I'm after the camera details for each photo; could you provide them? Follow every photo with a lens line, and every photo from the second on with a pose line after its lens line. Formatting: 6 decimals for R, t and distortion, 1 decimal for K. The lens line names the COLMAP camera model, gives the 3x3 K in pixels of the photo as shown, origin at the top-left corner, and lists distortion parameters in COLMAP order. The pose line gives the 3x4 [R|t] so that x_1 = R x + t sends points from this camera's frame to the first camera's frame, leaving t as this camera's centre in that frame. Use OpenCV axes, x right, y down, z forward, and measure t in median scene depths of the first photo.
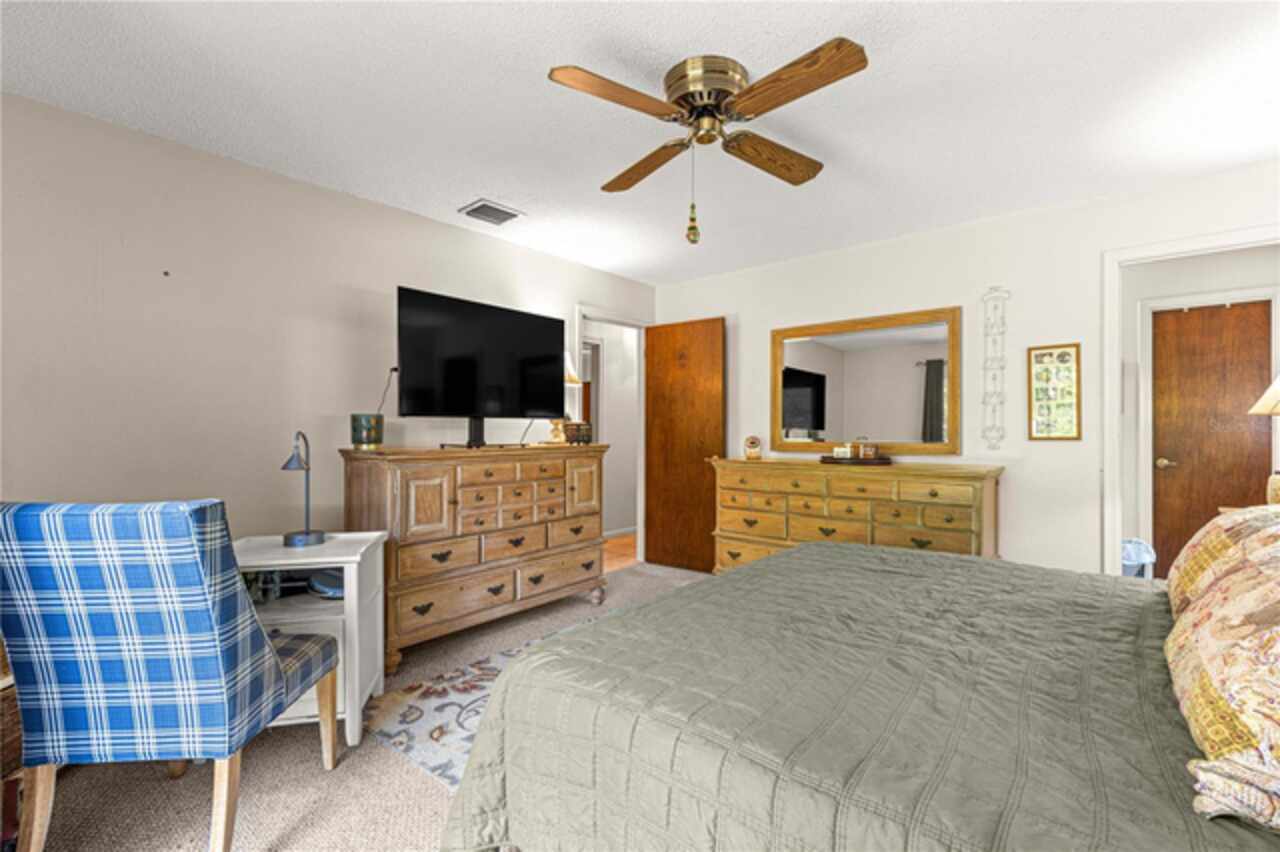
lens RADIAL K [[574.2, 0, 641.2], [0, 574.2, 435.5], [0, 0, 1]] dist [0.004556, 0.000369]
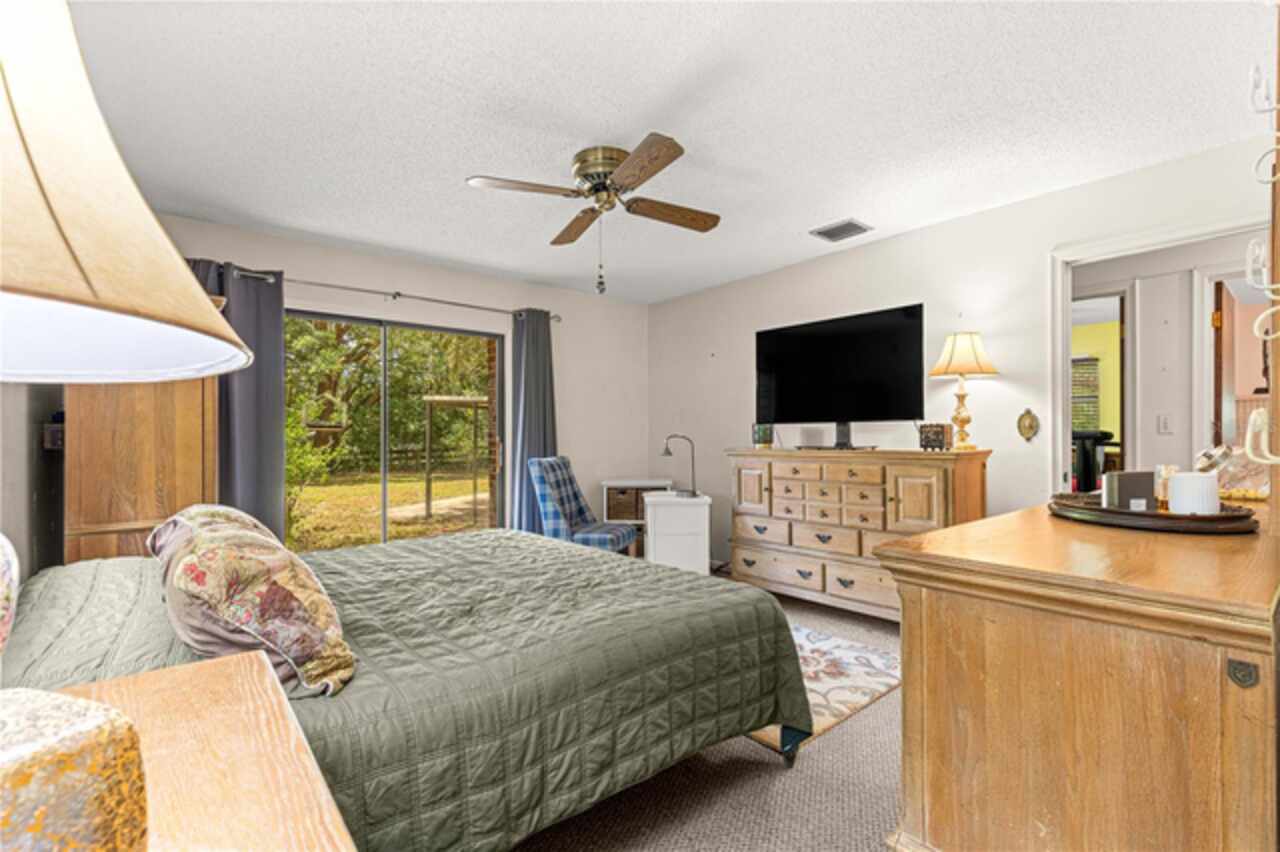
lens RADIAL K [[574.2, 0, 641.2], [0, 574.2, 435.5], [0, 0, 1]] dist [0.004556, 0.000369]
pose [[-0.173304, 0.002720, -0.984865, 0.900737], [-0.003015, 0.999990, 0.003293, -0.008143], [0.984864, 0.003540, -0.173294, 0.857246]]
